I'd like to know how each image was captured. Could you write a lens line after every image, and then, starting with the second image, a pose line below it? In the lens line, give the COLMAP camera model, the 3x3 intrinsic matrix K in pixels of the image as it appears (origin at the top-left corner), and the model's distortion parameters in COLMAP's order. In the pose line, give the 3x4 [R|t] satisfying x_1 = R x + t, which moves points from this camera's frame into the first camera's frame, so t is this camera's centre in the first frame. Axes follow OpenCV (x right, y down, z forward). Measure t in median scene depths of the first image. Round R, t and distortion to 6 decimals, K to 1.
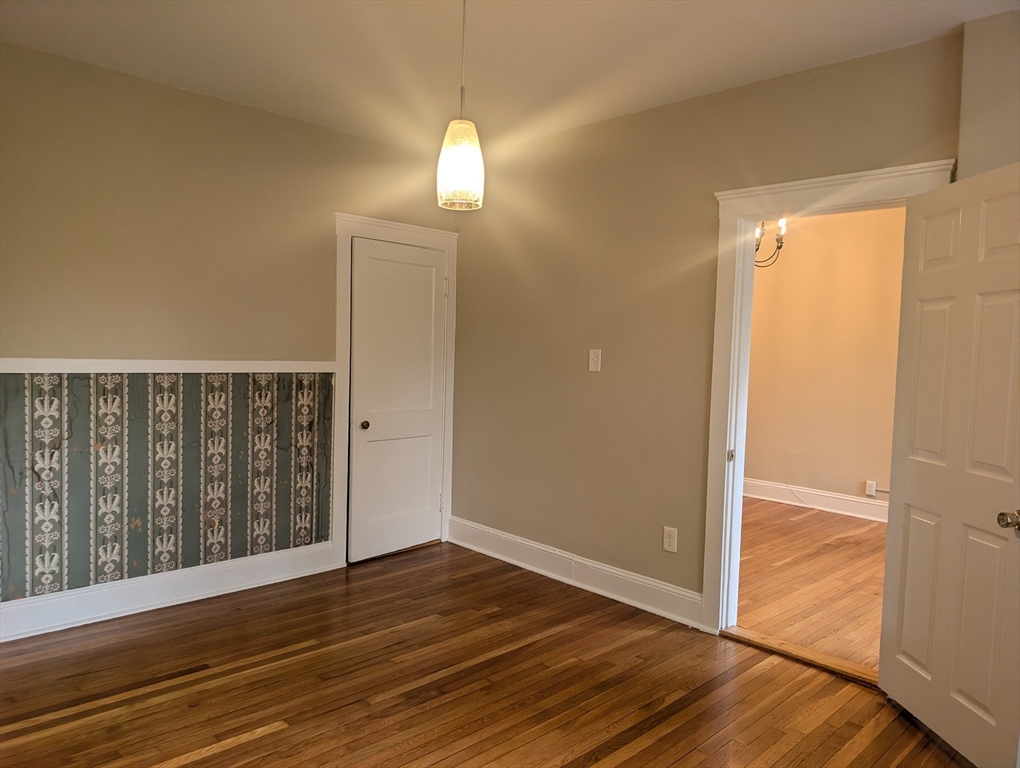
lens RADIAL K [[740.4, 0, 510.5], [0, 740.4, 382.4], [0, 0, 1]] dist [0.021673, -0.018813]
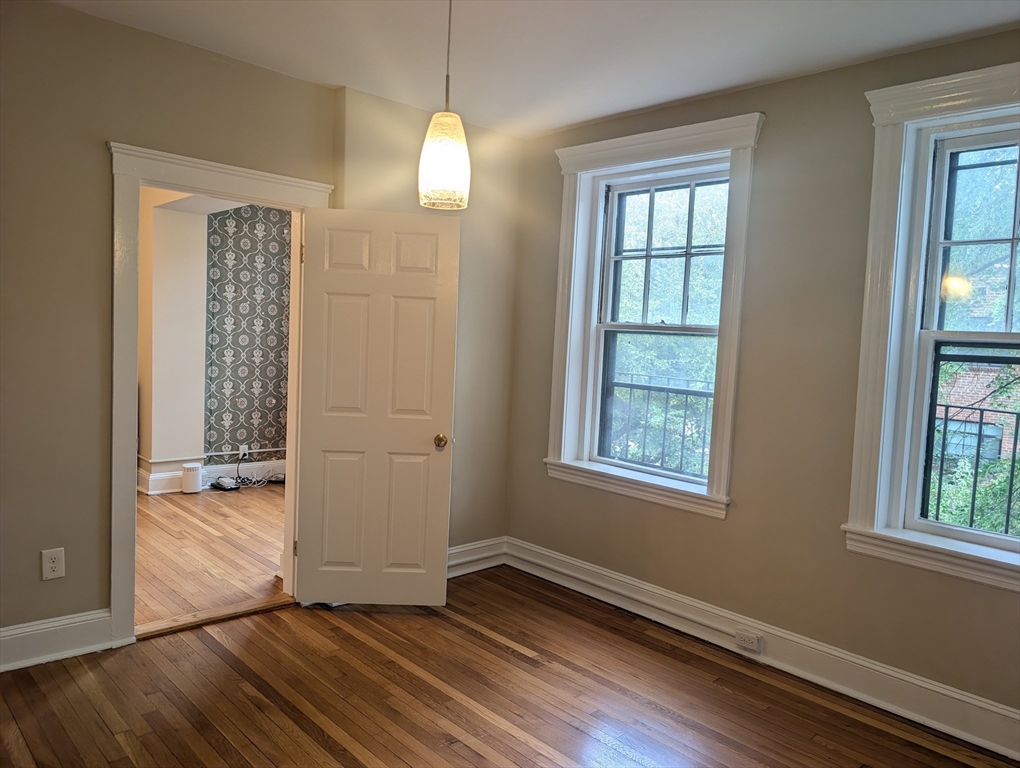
lens RADIAL K [[740.4, 0, 508.9], [0, 740.4, 385.7], [0, 0, 1]] dist [0.021673, -0.018813]
pose [[0.038034, -0.102914, 0.993963, -1.016430], [0.007073, 0.994685, 0.102718, -0.106422], [-0.999251, 0.003124, 0.038560, 0.904358]]
